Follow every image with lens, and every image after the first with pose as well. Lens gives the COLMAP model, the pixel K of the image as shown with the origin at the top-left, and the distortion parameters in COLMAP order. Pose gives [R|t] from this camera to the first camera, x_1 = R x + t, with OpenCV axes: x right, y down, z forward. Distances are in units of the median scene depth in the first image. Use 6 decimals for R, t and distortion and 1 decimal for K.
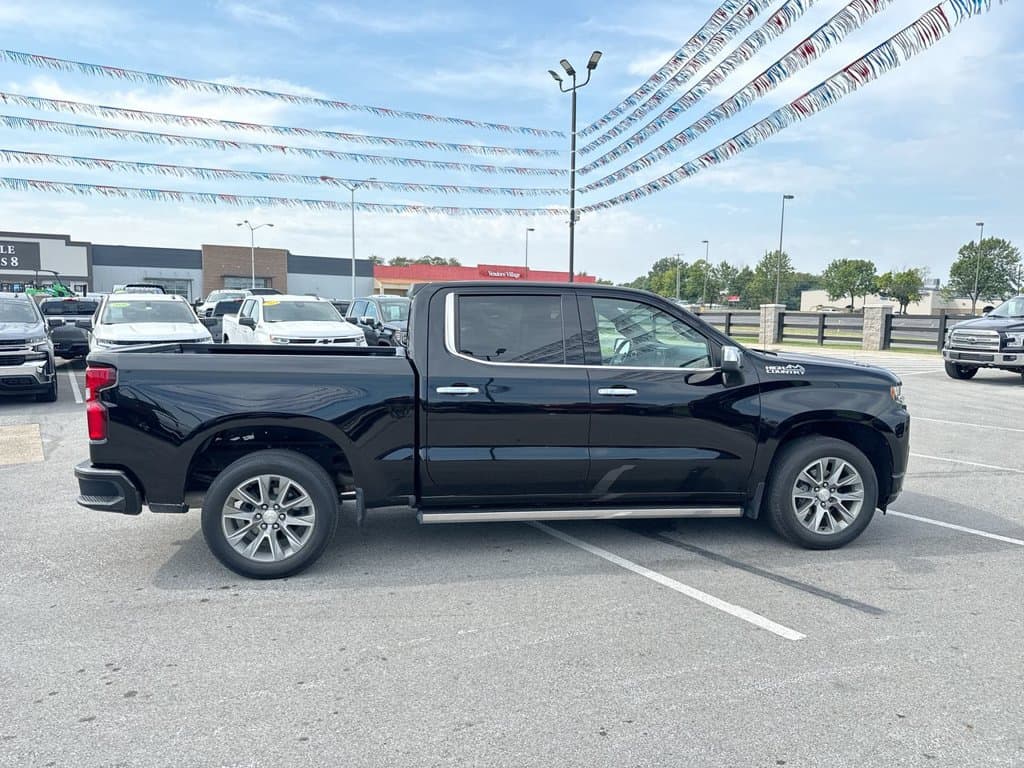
lens RADIAL K [[722.5, 0, 508.3], [0, 722.5, 382.2], [0, 0, 1]] dist [0.067247, -0.088430]
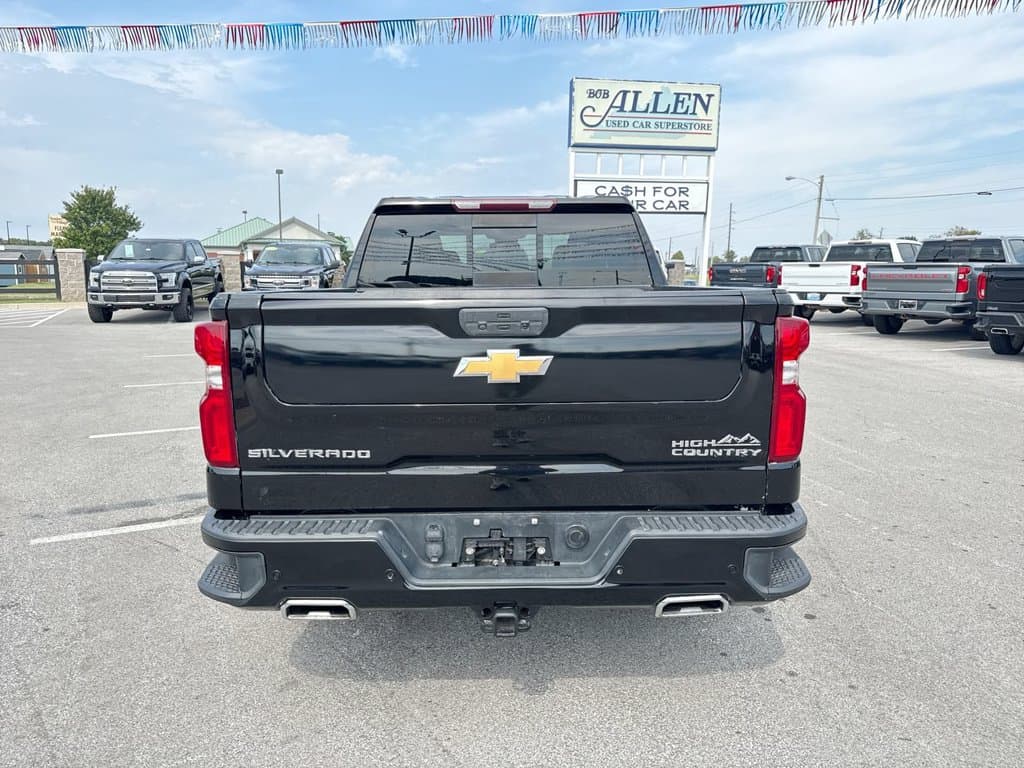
lens RADIAL K [[722.8, 0, 519.6], [0, 722.8, 384.3], [0, 0, 1]] dist [0.066011, -0.088180]
pose [[0.142358, -0.163976, 0.976138, -0.955150], [0.094757, 0.983911, 0.151462, -0.060625], [-0.985269, 0.070934, 0.155606, 0.970539]]
